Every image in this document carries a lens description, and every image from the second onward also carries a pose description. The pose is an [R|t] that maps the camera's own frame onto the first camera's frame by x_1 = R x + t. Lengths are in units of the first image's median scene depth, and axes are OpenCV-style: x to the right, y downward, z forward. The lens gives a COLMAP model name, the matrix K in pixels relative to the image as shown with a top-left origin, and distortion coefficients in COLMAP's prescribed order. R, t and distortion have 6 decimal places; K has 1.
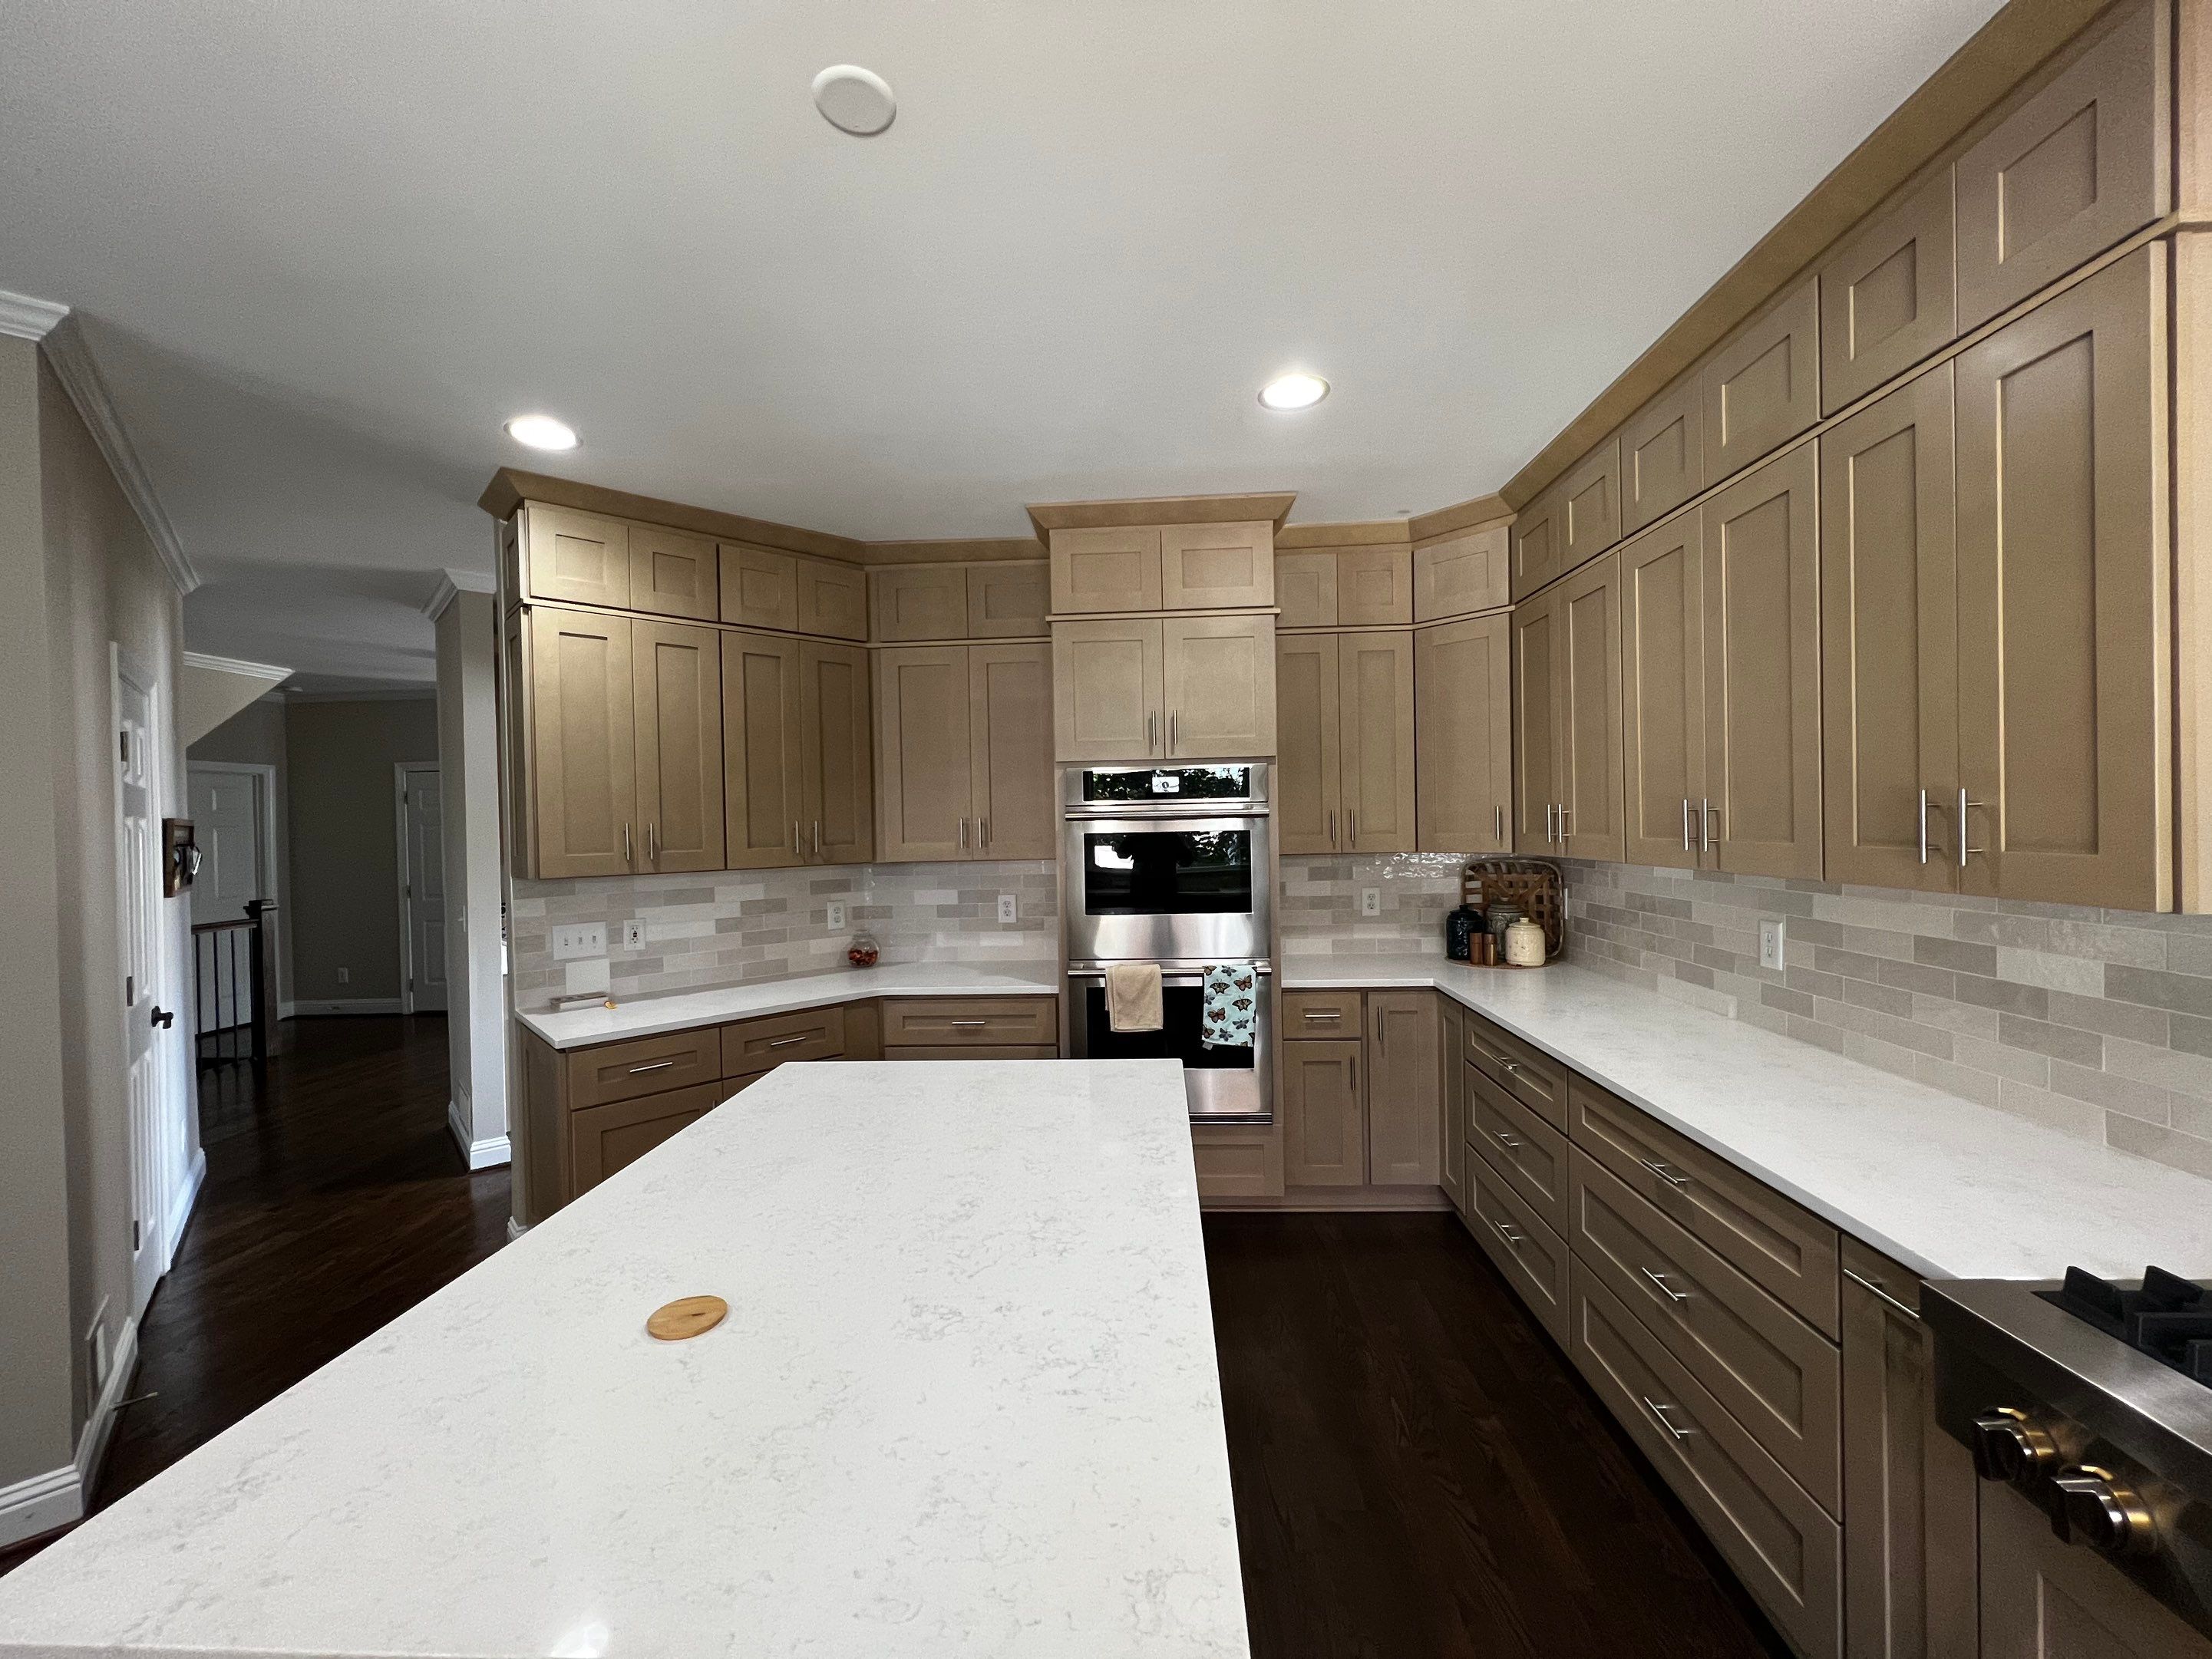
lens RADIAL K [[884.2, 0, 1103.1], [0, 884.2, 831.1], [0, 0, 1]] dist [-0.000281, 0.000161]
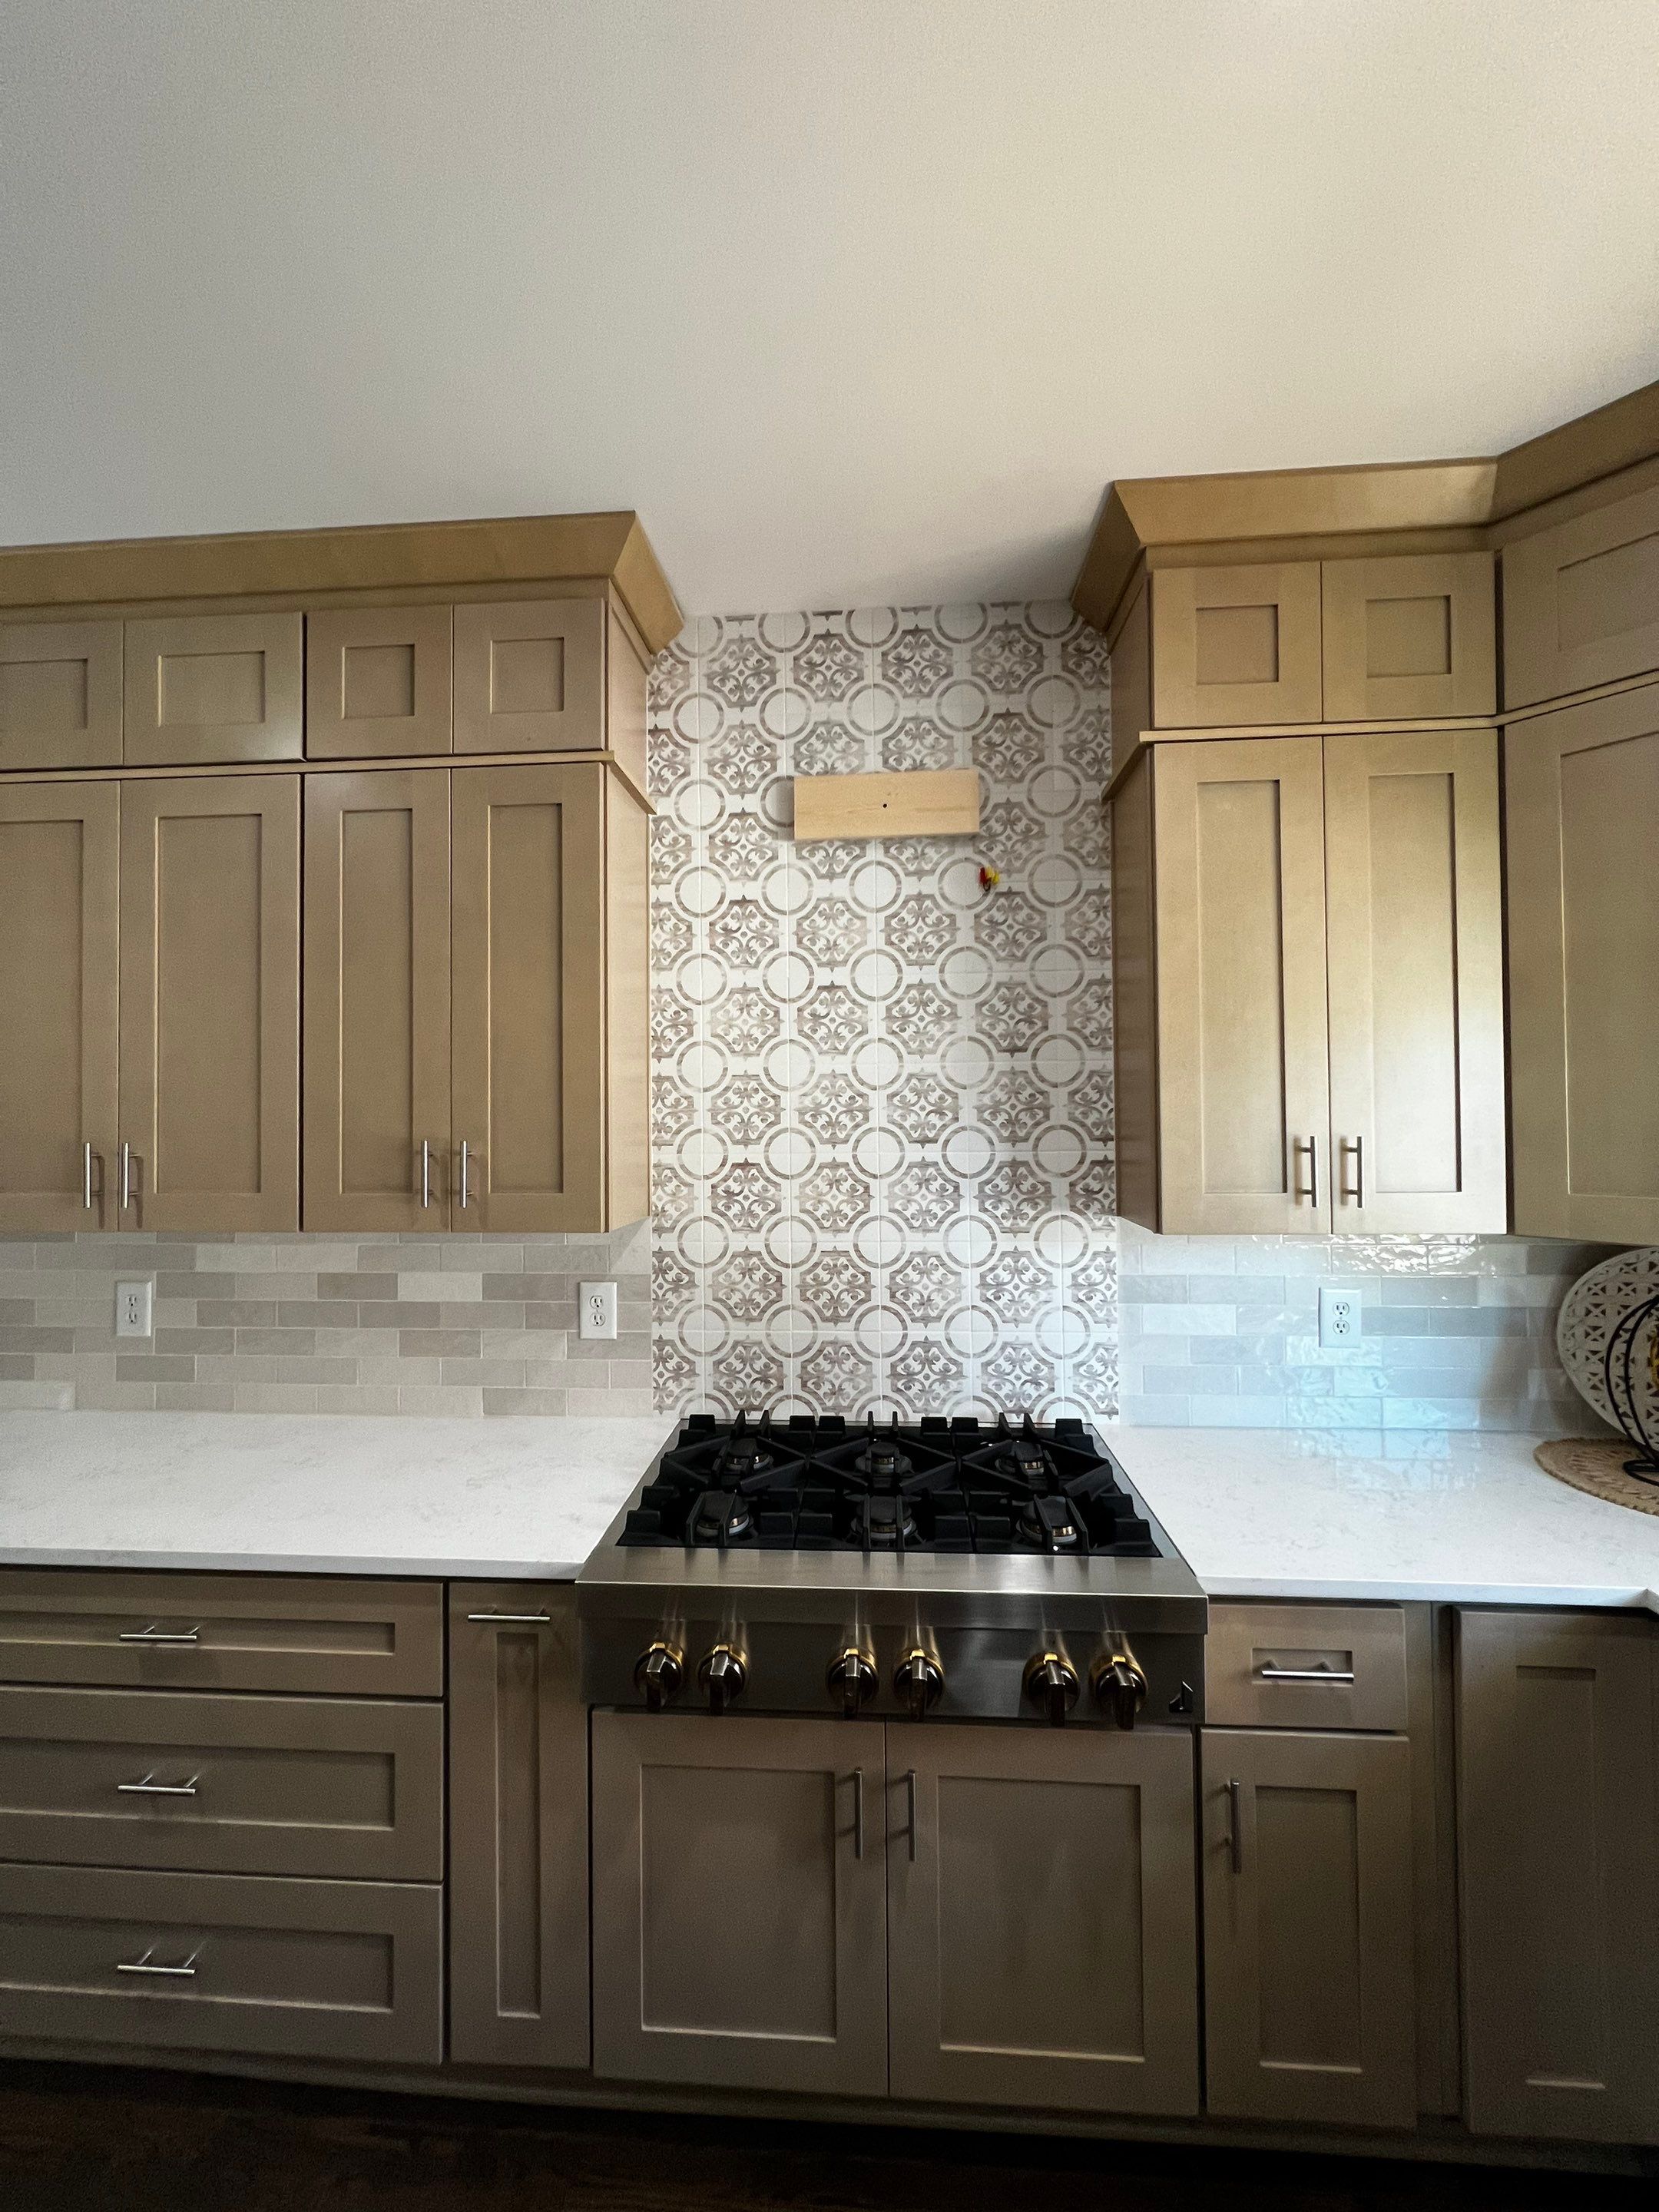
lens RADIAL K [[895.4, 0, 819.0], [0, 895.4, 1100.9], [0, 0, 1]] dist [0.000612, 0.000017]
pose [[0.014848, 0.039575, 0.999106, -0.121771], [0.018185, 0.999040, -0.039842, -0.028504], [-0.999724, 0.018760, 0.014114, 0.327530]]
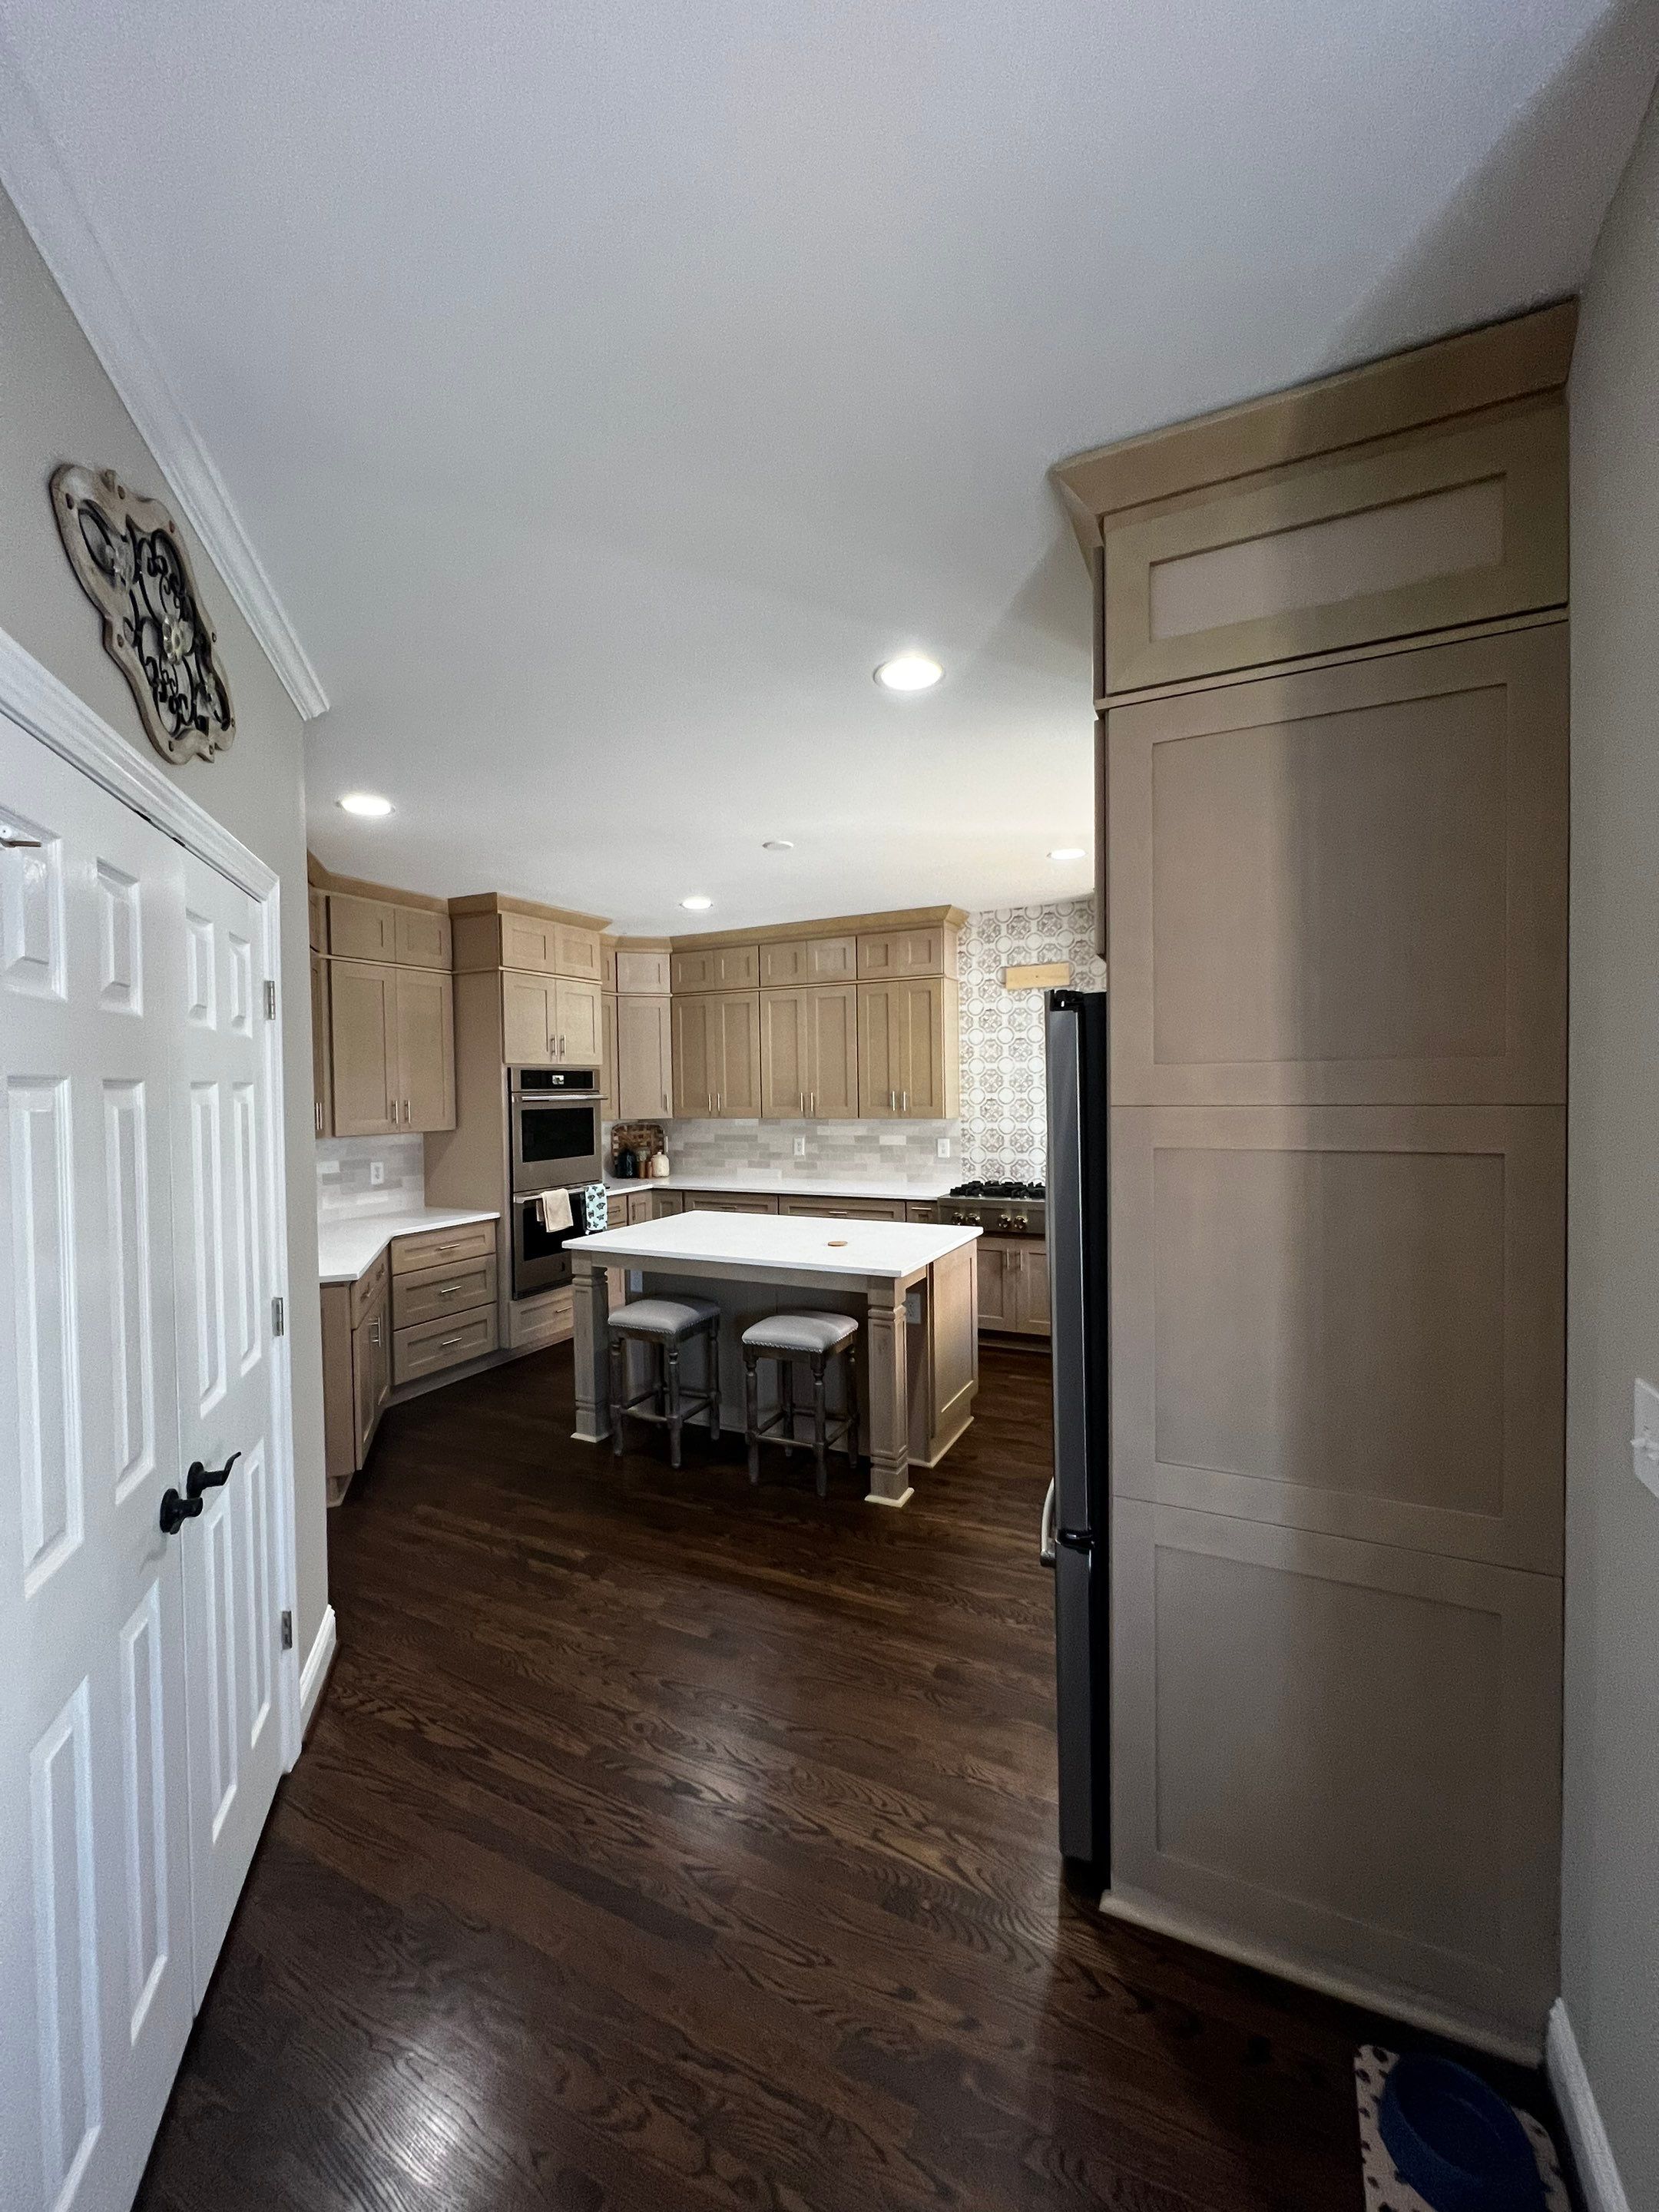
lens RADIAL K [[884.3, 0, 829.5], [0, 884.3, 1106.0], [0, 0, 1]] dist [-0.000281, 0.000161]
pose [[0.383892, -0.004193, 0.923368, -1.784596], [0.018576, 0.999822, -0.003182, 0.015565], [-0.923191, 0.018374, 0.383902, -0.135776]]
